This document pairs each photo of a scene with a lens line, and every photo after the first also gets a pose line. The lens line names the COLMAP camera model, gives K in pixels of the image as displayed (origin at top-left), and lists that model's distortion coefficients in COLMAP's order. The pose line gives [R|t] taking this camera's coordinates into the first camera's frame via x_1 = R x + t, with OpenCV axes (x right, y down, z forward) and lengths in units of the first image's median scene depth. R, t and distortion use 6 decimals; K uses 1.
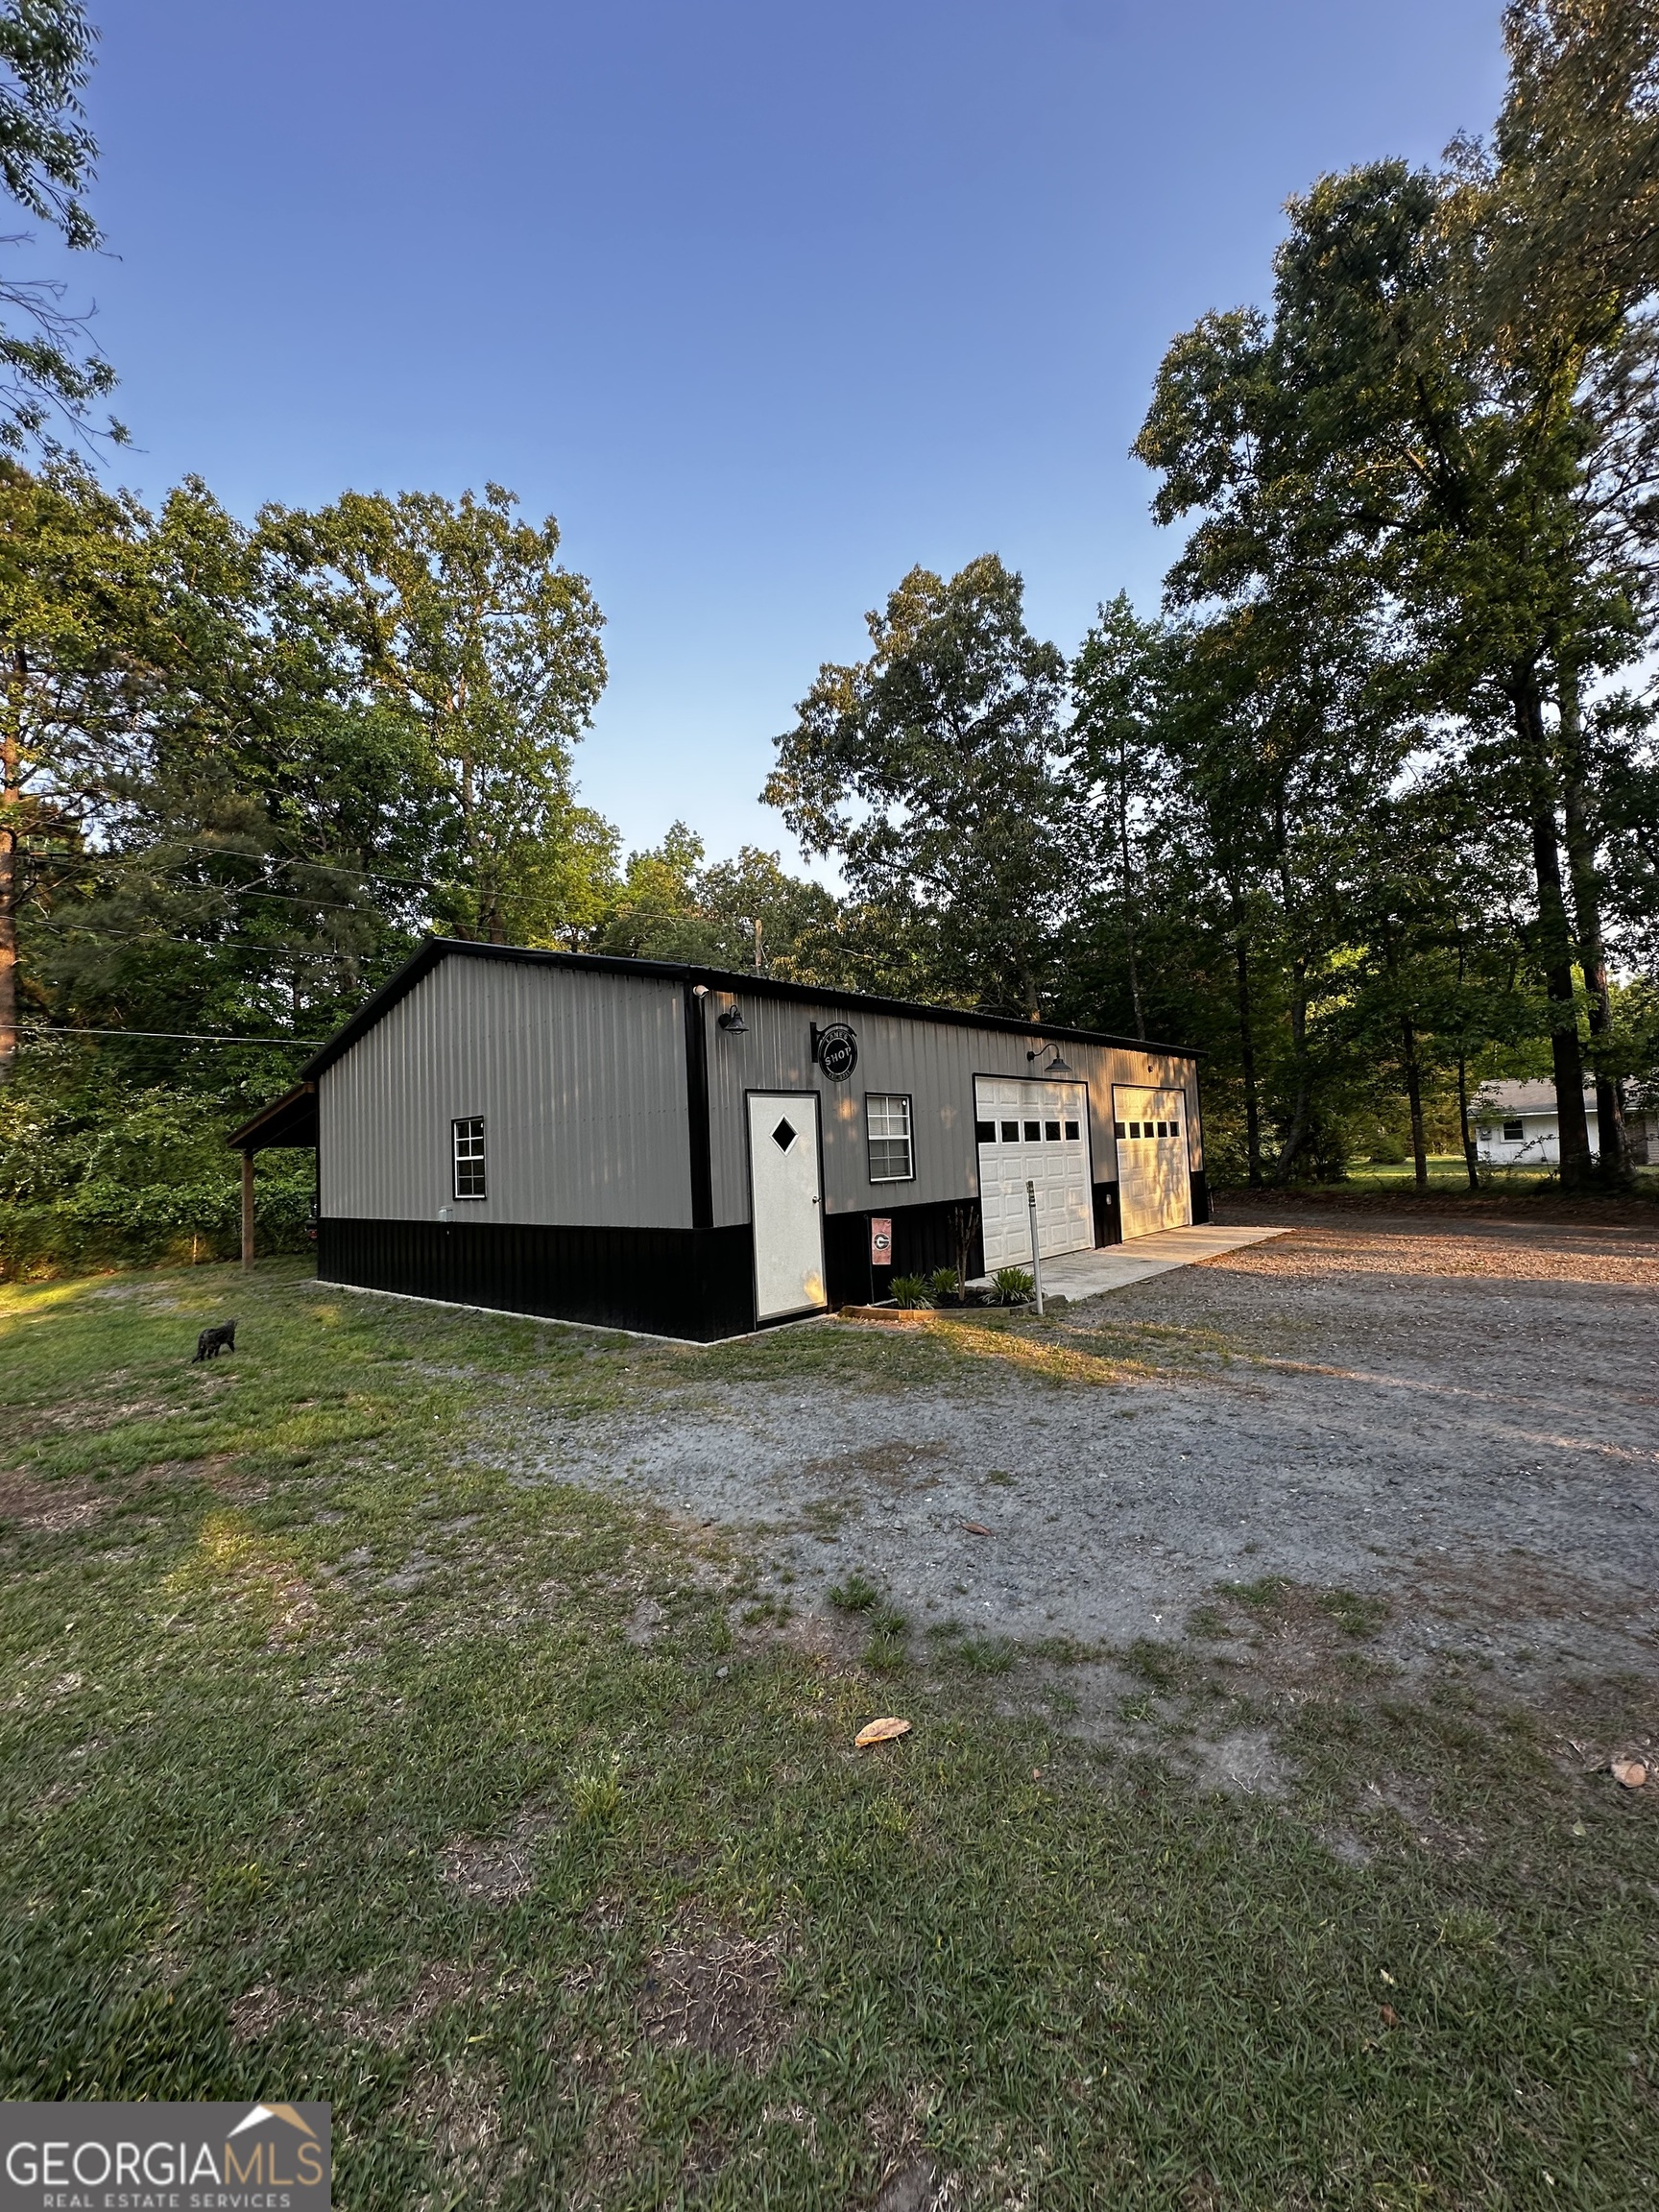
lens RADIAL K [[891.6, 0, 829.5], [0, 891.6, 1106.0], [0, 0, 1]] dist [-0.001940, -0.000541]
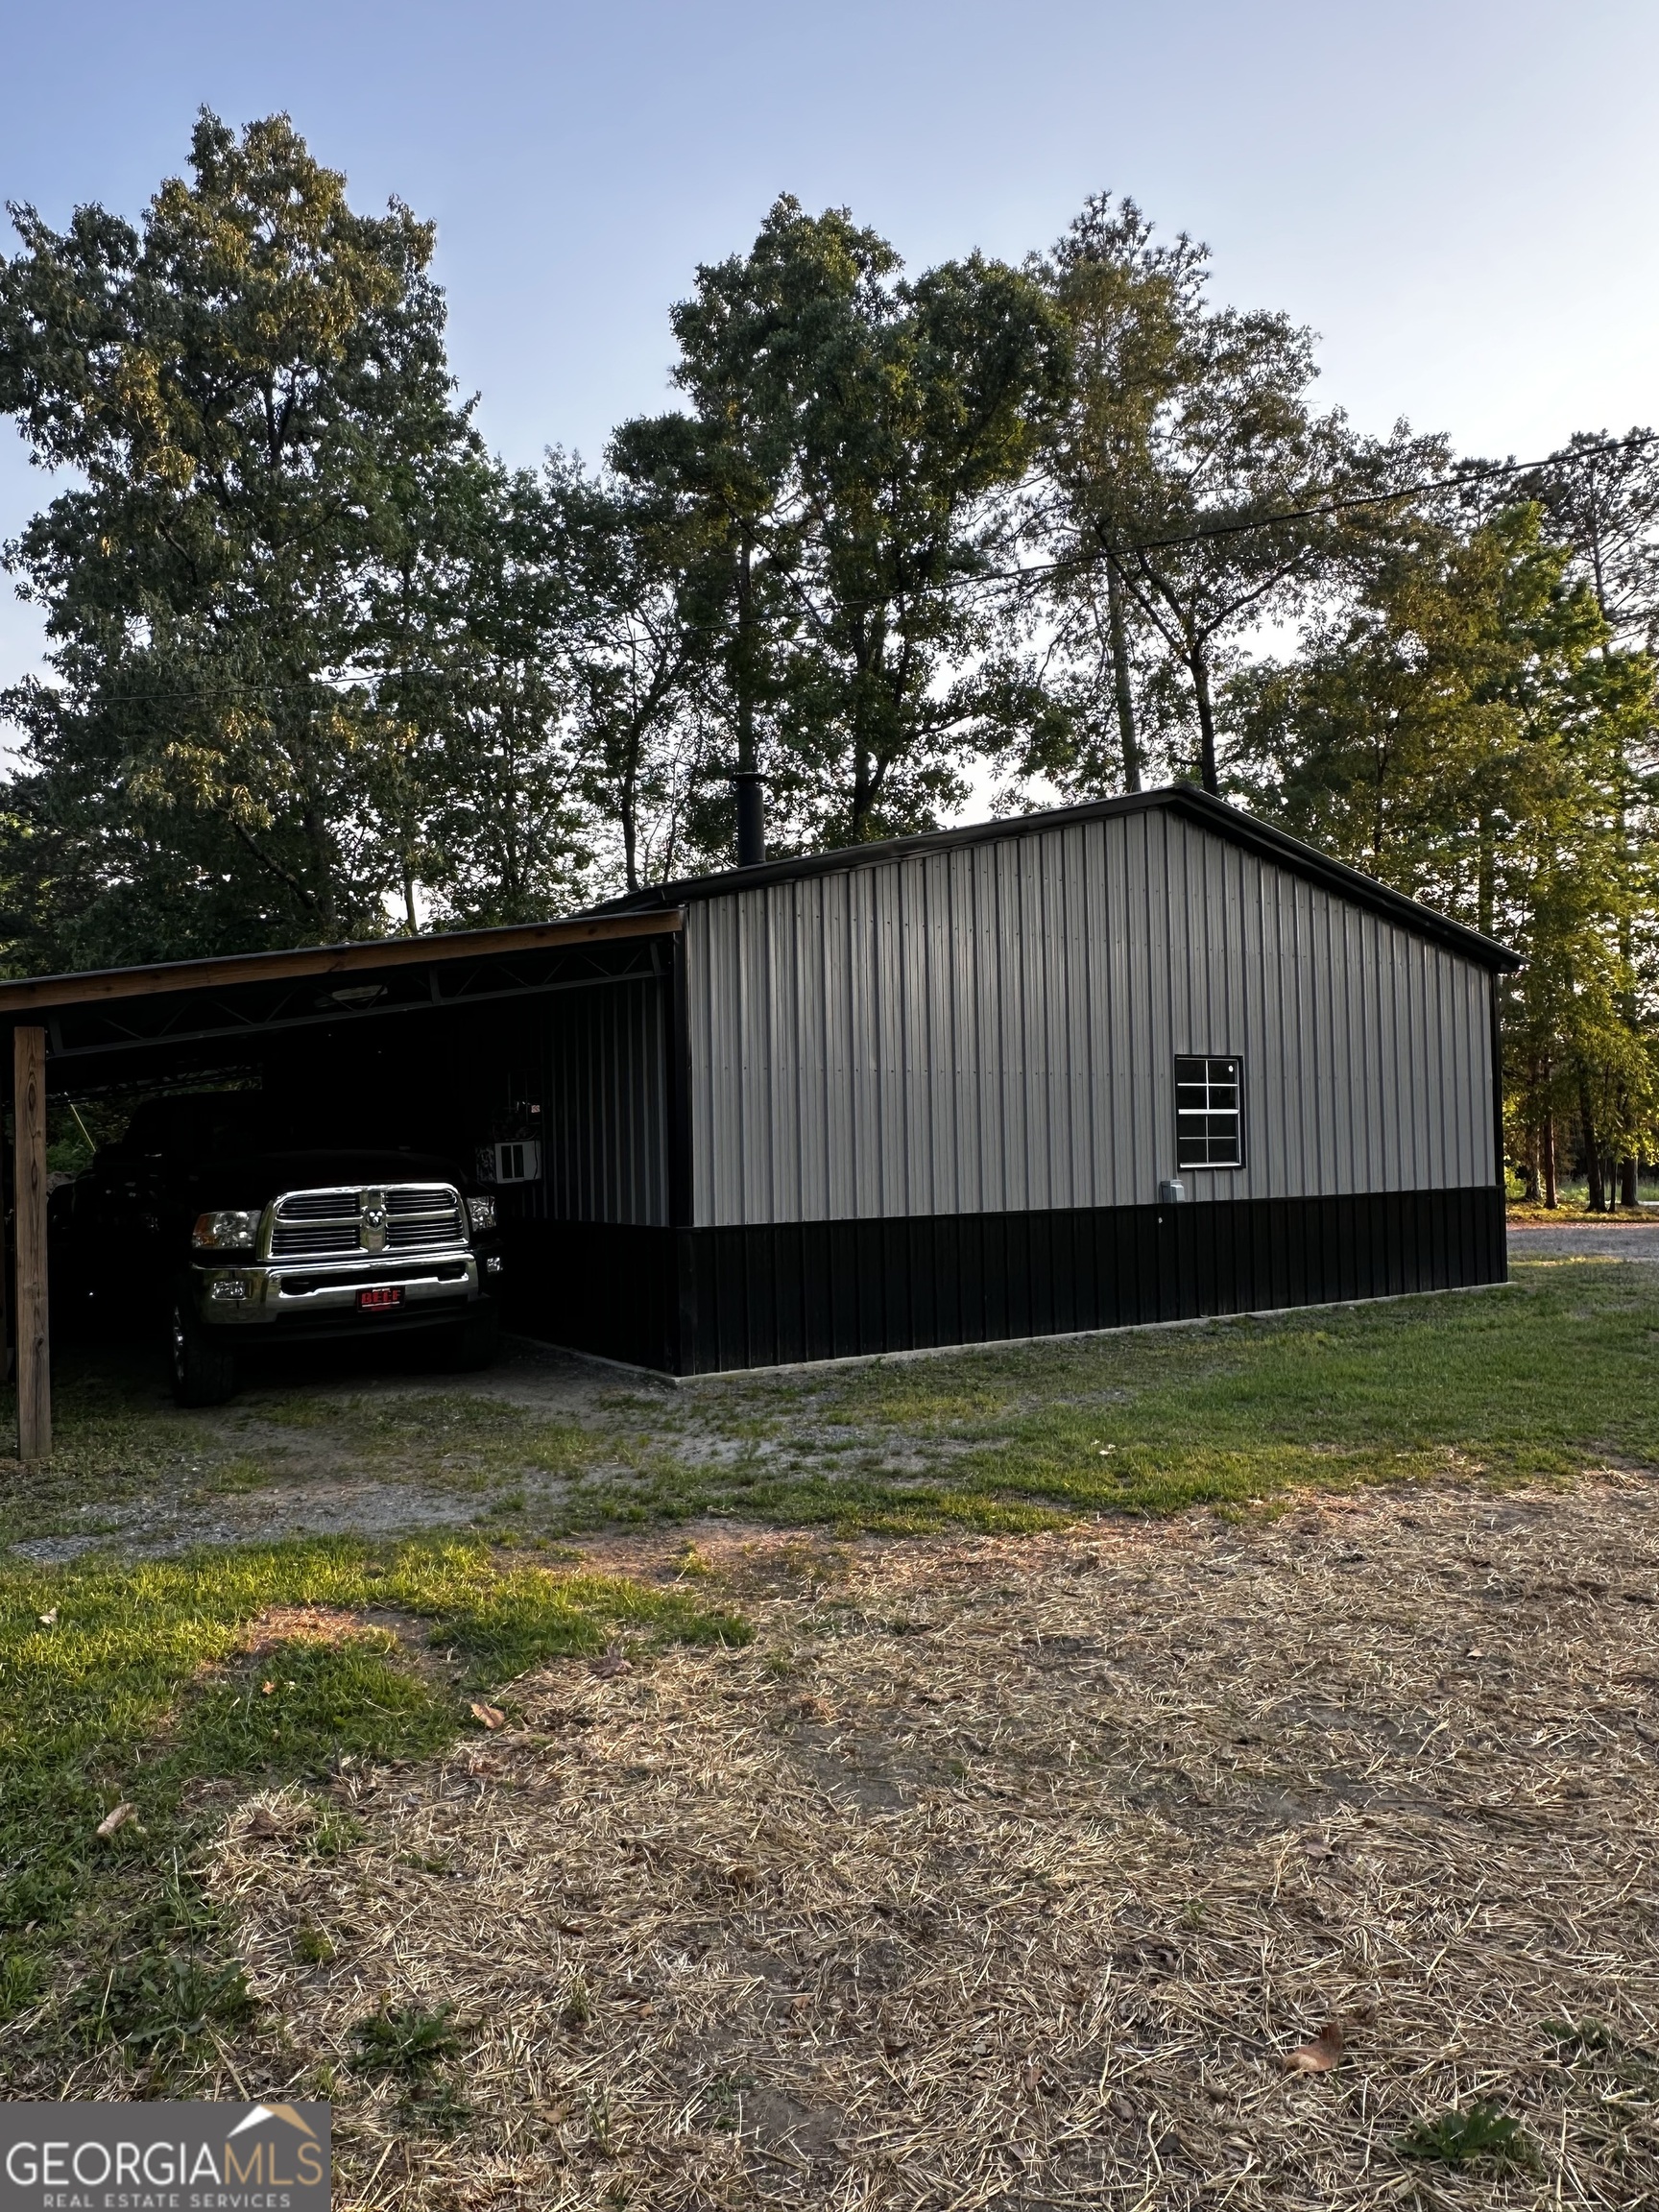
lens RADIAL K [[1345.0, 0, 829.5], [0, 1345.0, 1106.0], [0, 0, 1]] dist [-0.000886, -0.000269]
pose [[0.295402, 0.049752, 0.954077, -1.330876], [-0.057903, 0.997740, -0.034101, 0.094369], [-0.953617, -0.045170, 0.297615, 0.843996]]
